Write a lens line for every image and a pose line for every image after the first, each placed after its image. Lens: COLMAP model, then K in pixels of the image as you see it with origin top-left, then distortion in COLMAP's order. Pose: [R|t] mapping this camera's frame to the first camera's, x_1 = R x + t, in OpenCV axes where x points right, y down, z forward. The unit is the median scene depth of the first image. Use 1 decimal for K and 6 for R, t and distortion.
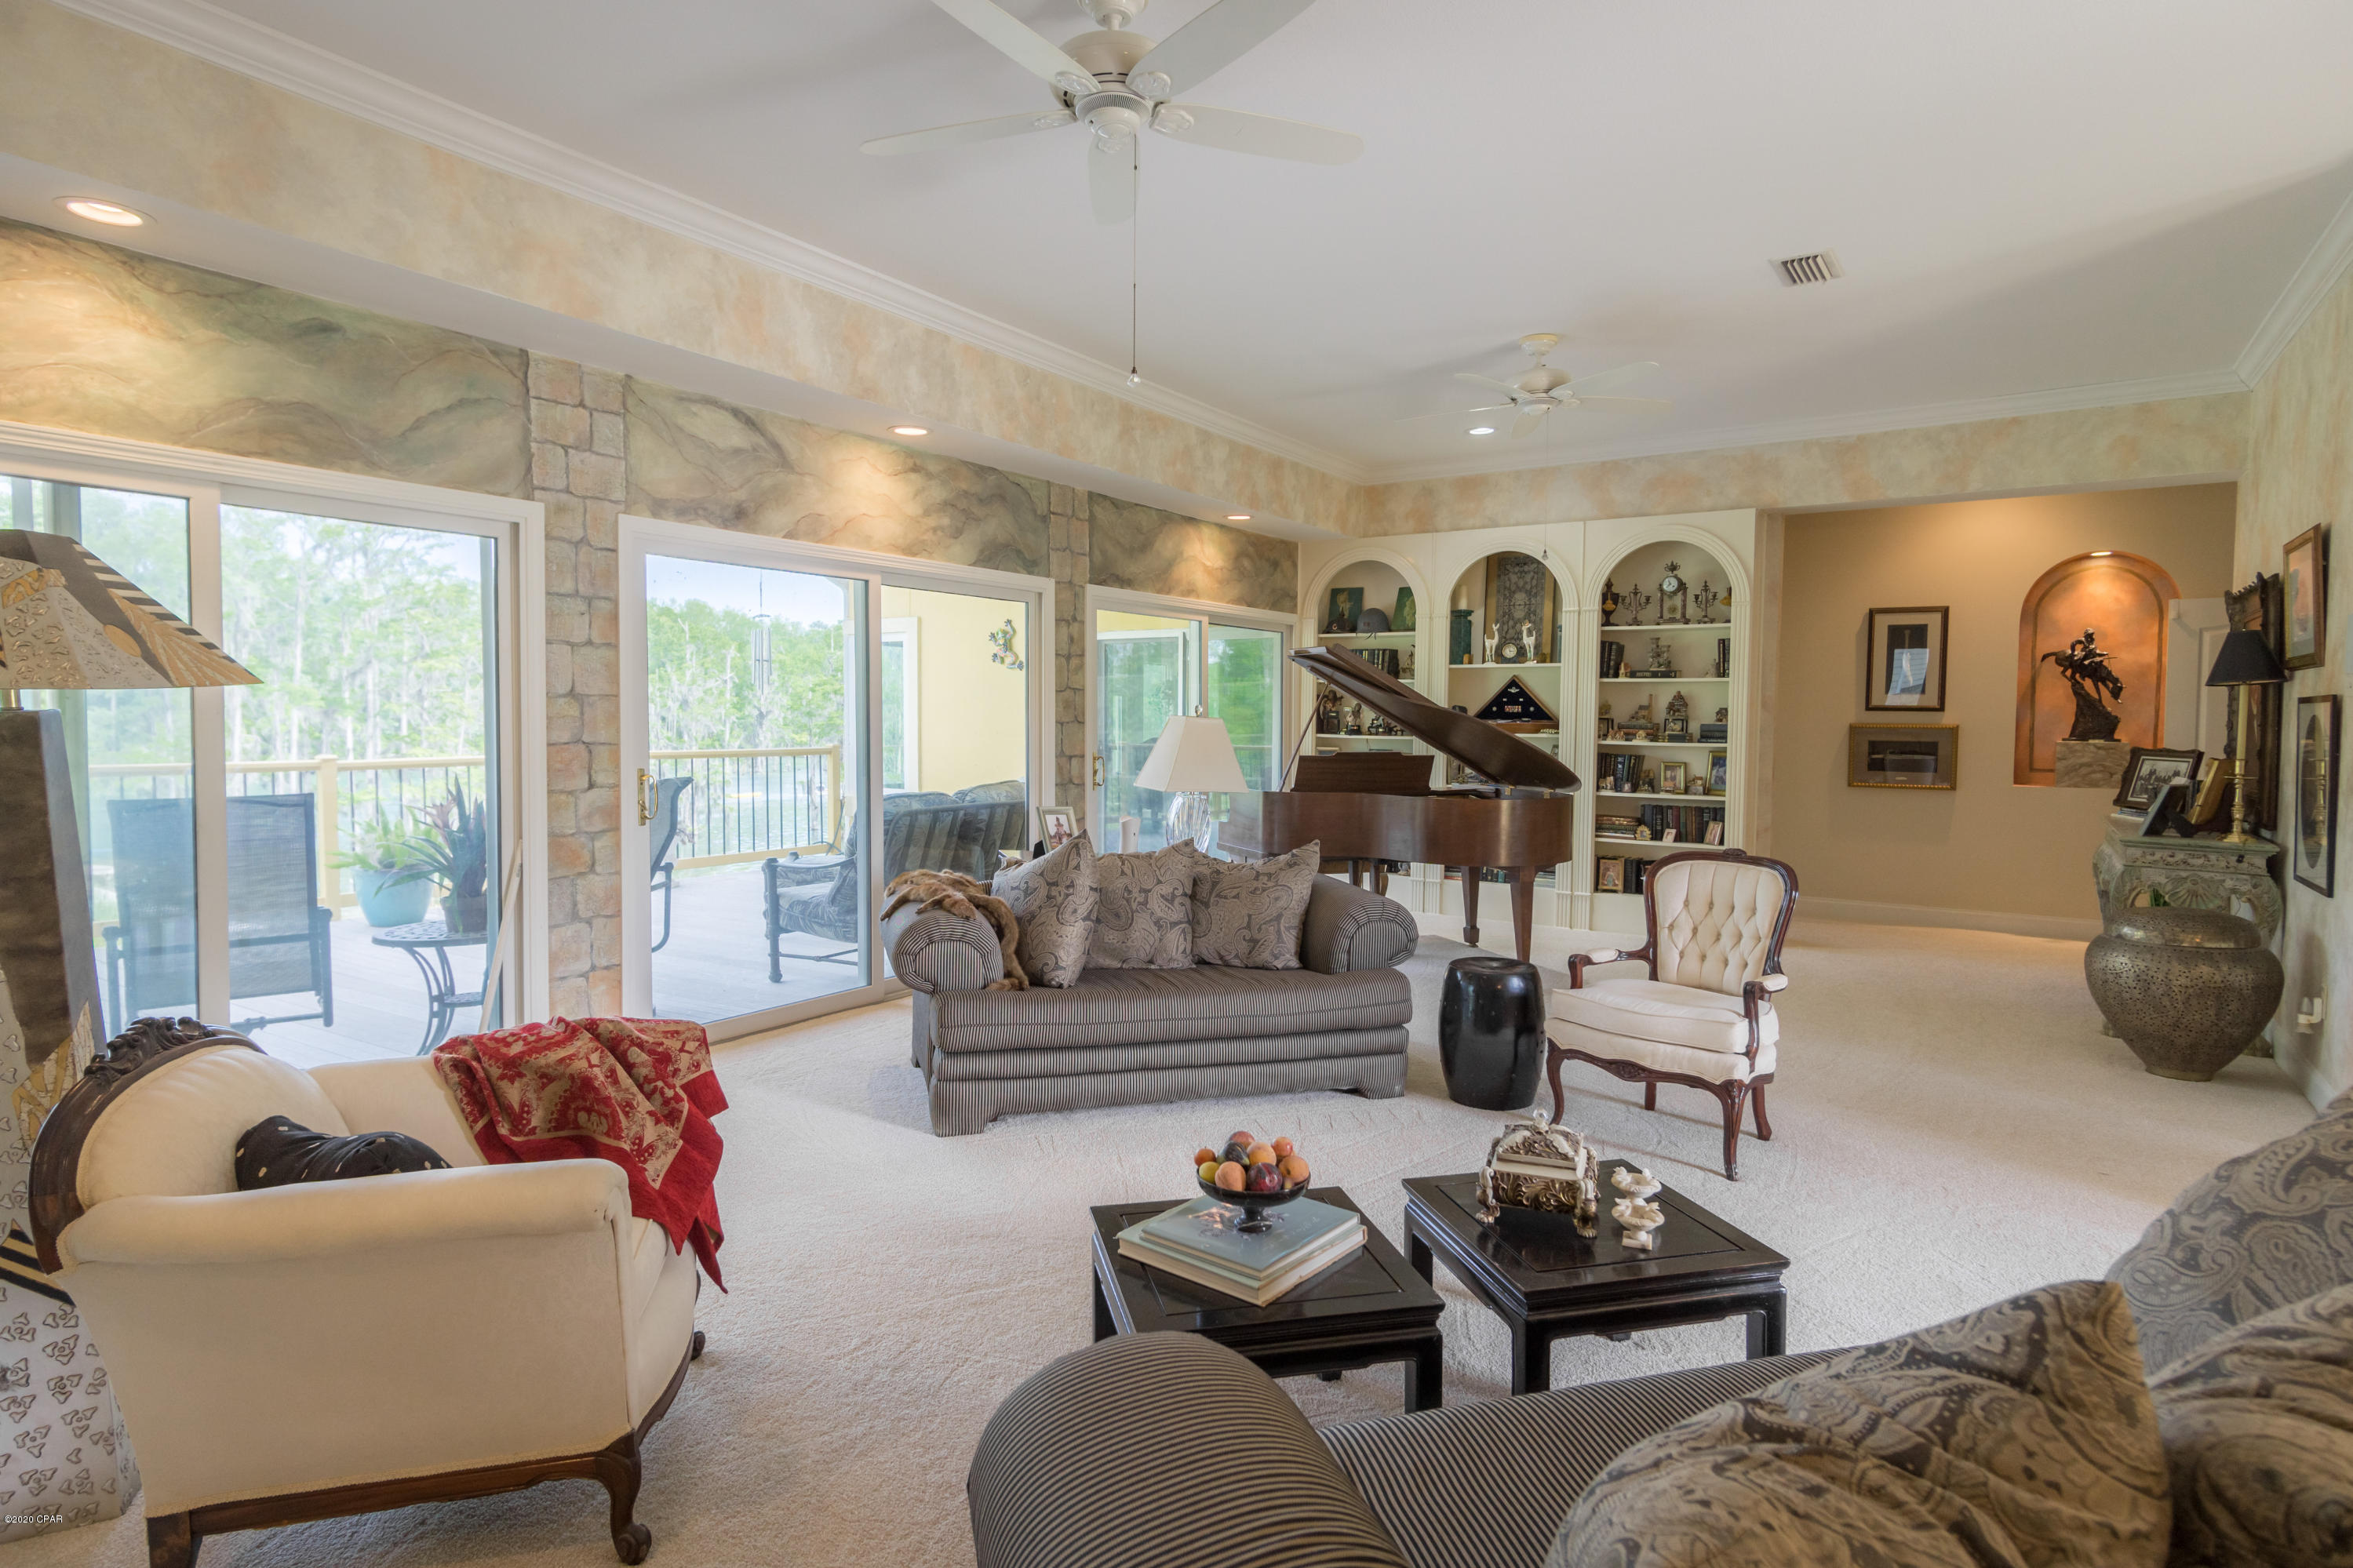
lens RADIAL K [[1236.8, 0, 1192.9], [0, 1236.8, 782.5], [0, 0, 1]] dist [0.003384, 0.000939]
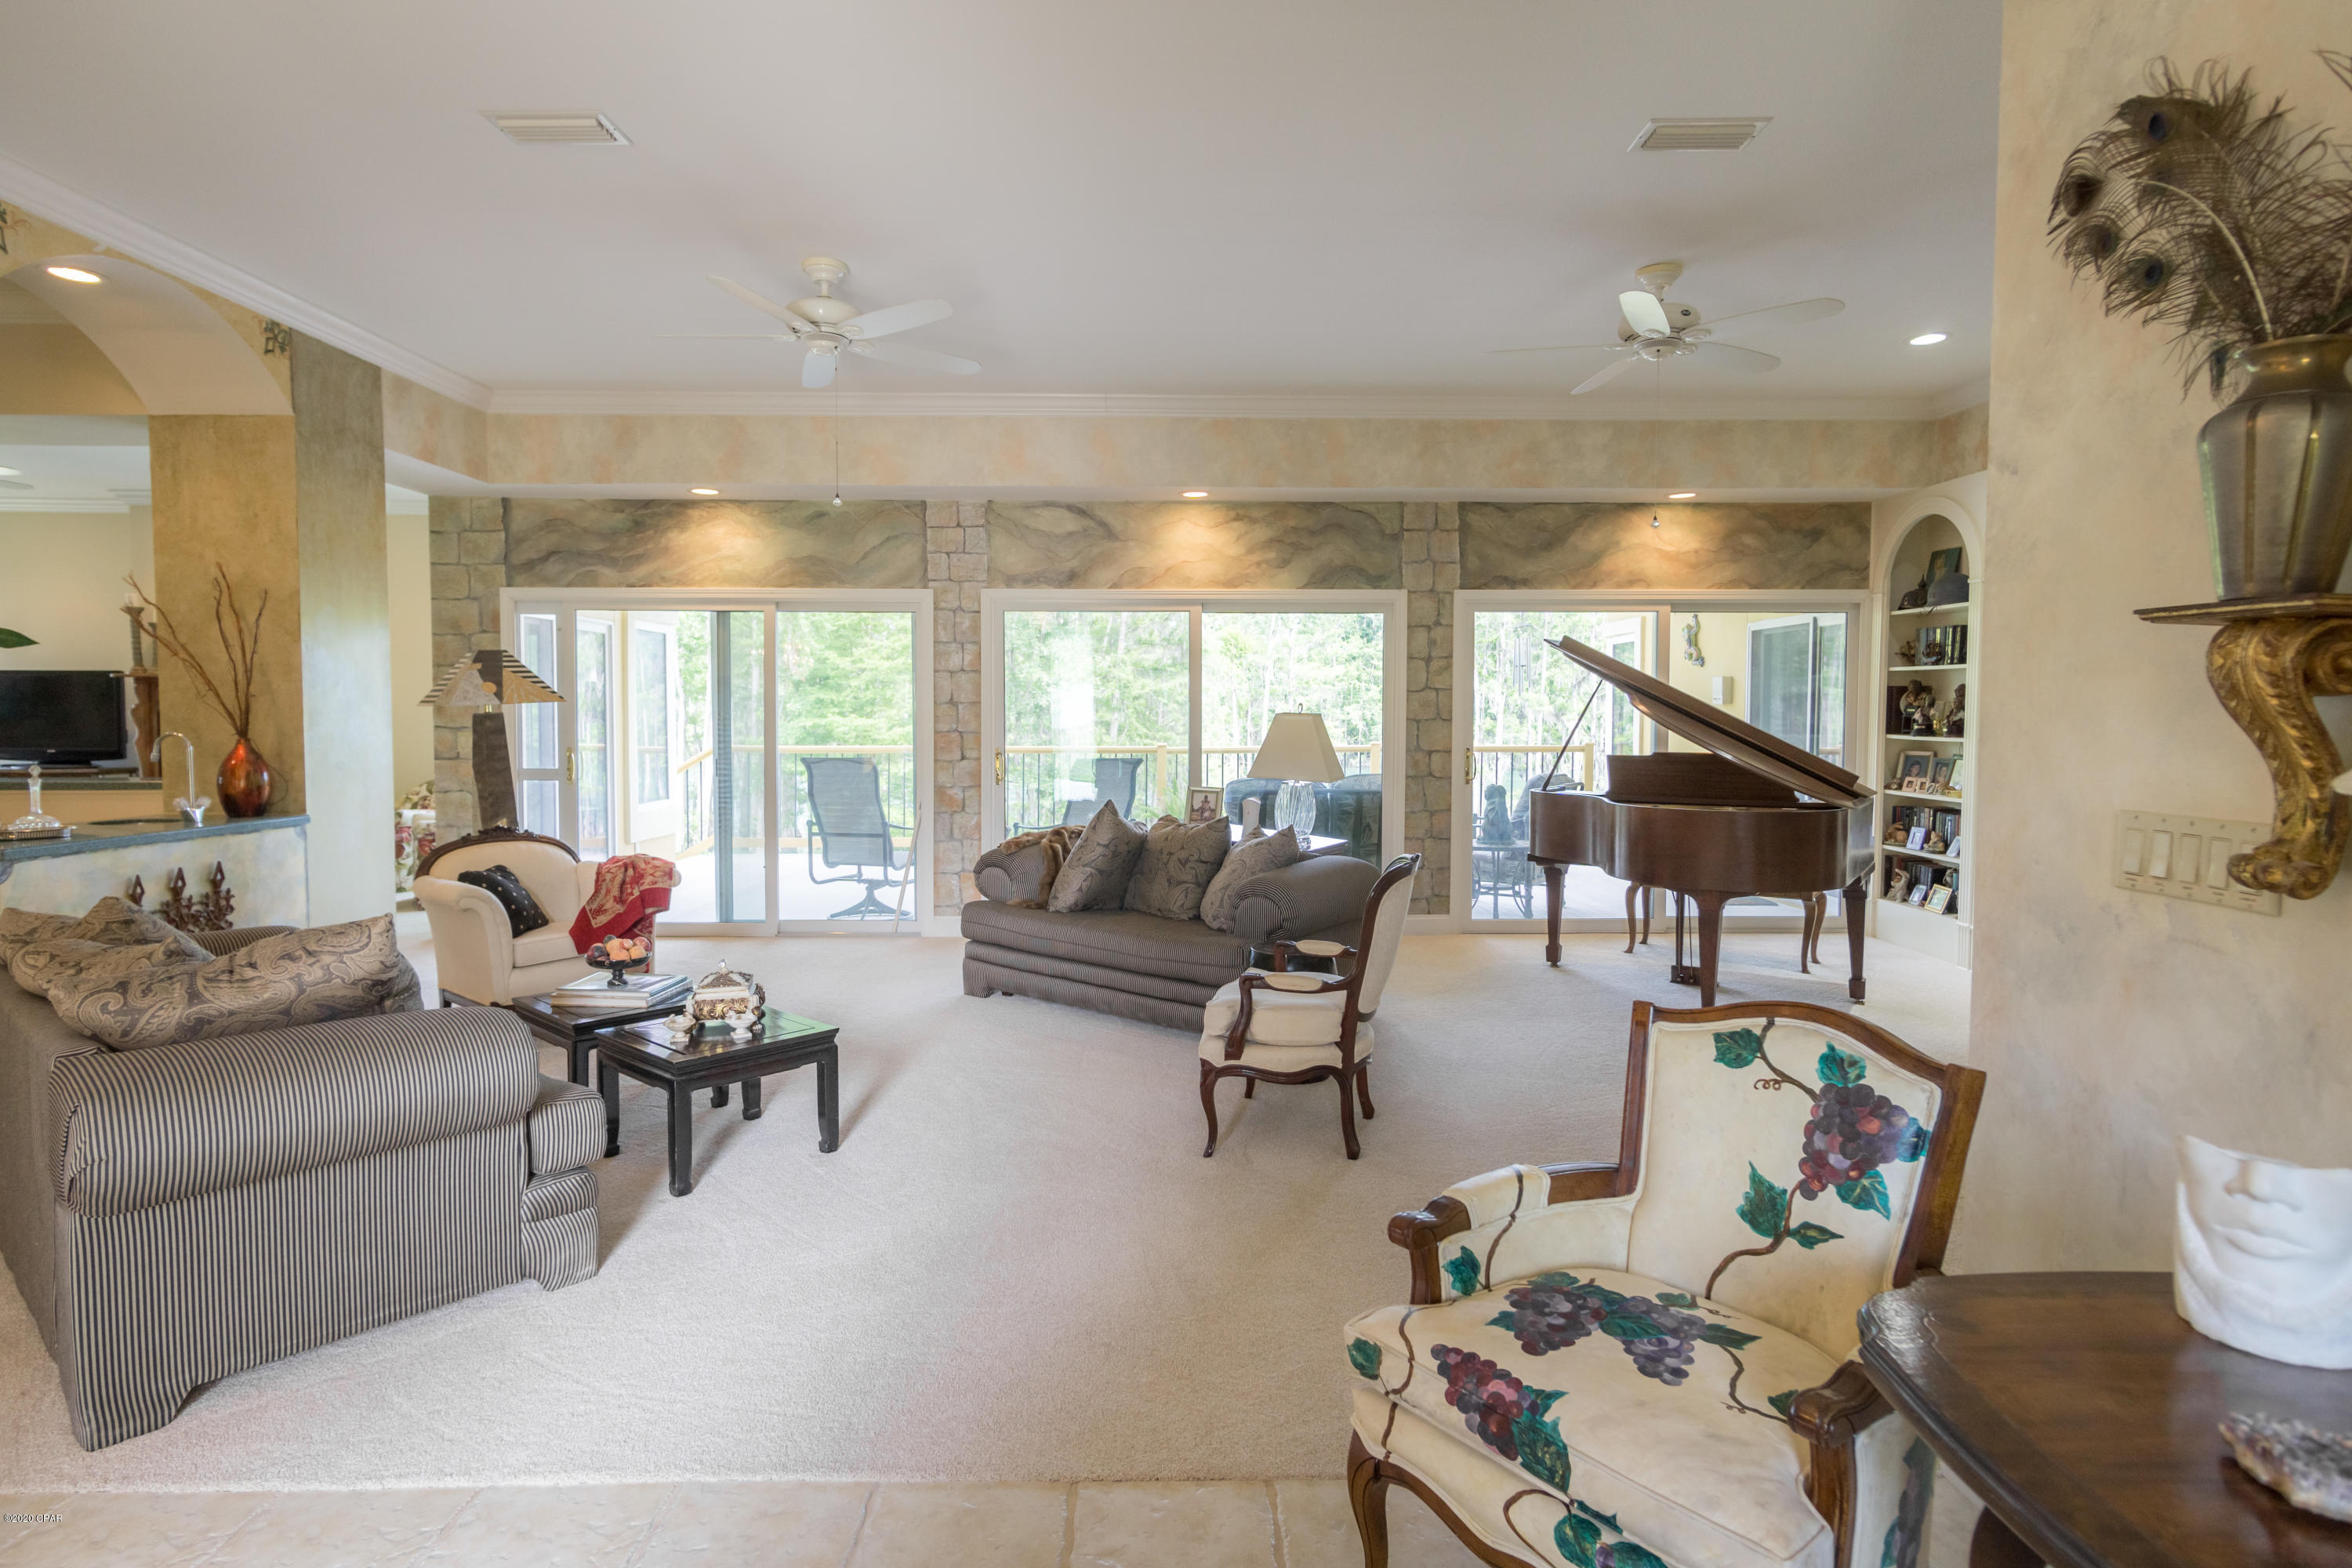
lens RADIAL K [[1236.4, 0, 1172.2], [0, 1236.4, 777.9], [0, 0, 1]] dist [0.003384, 0.000939]
pose [[0.564934, 0.036529, -0.824327, 0.844633], [-0.041336, 0.999018, 0.015942, -0.007118], [0.824100, 0.025069, 0.565889, 0.257209]]
